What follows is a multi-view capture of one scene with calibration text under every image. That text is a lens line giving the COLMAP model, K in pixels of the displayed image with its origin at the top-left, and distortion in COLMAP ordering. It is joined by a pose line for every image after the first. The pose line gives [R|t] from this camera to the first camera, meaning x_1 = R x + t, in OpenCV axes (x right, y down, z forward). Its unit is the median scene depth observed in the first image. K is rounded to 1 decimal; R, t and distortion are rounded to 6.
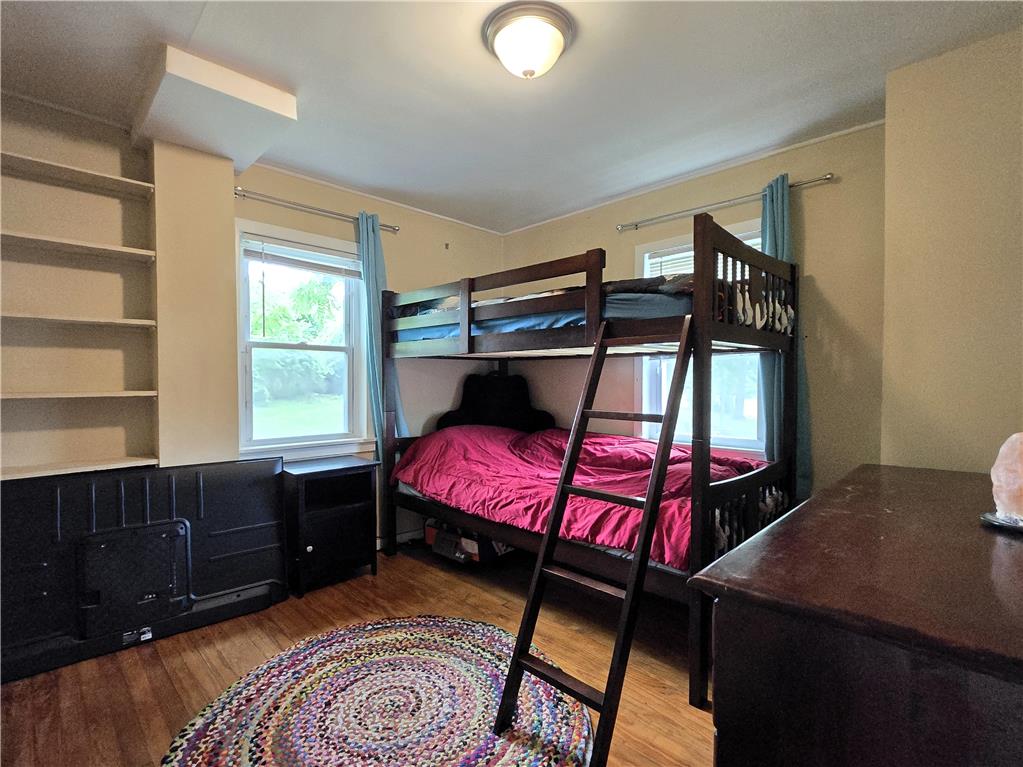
lens RADIAL K [[476.5, 0, 510.1], [0, 476.5, 389.3], [0, 0, 1]] dist [-0.001610, -0.000321]
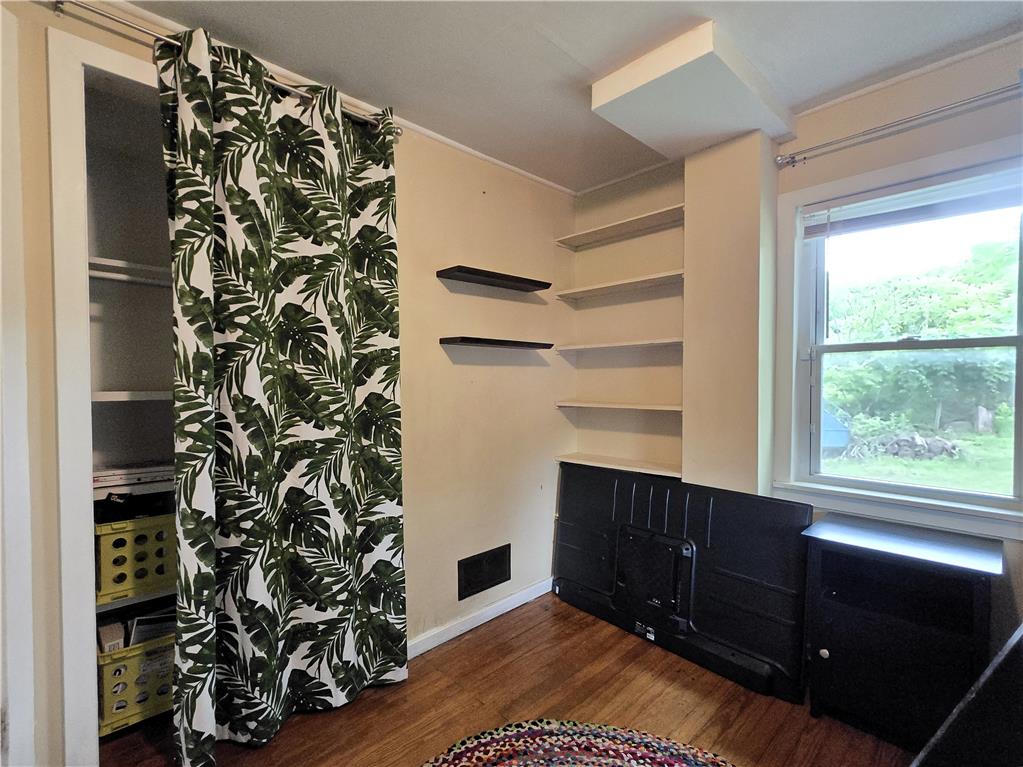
lens RADIAL K [[476.5, 0, 510.1], [0, 476.5, 389.3], [0, 0, 1]] dist [-0.001610, -0.000321]
pose [[-0.010119, 0.022158, -0.999703, 0.279033], [-0.011297, 0.999688, 0.022272, -0.051946], [0.999885, 0.011519, -0.009866, 0.645997]]
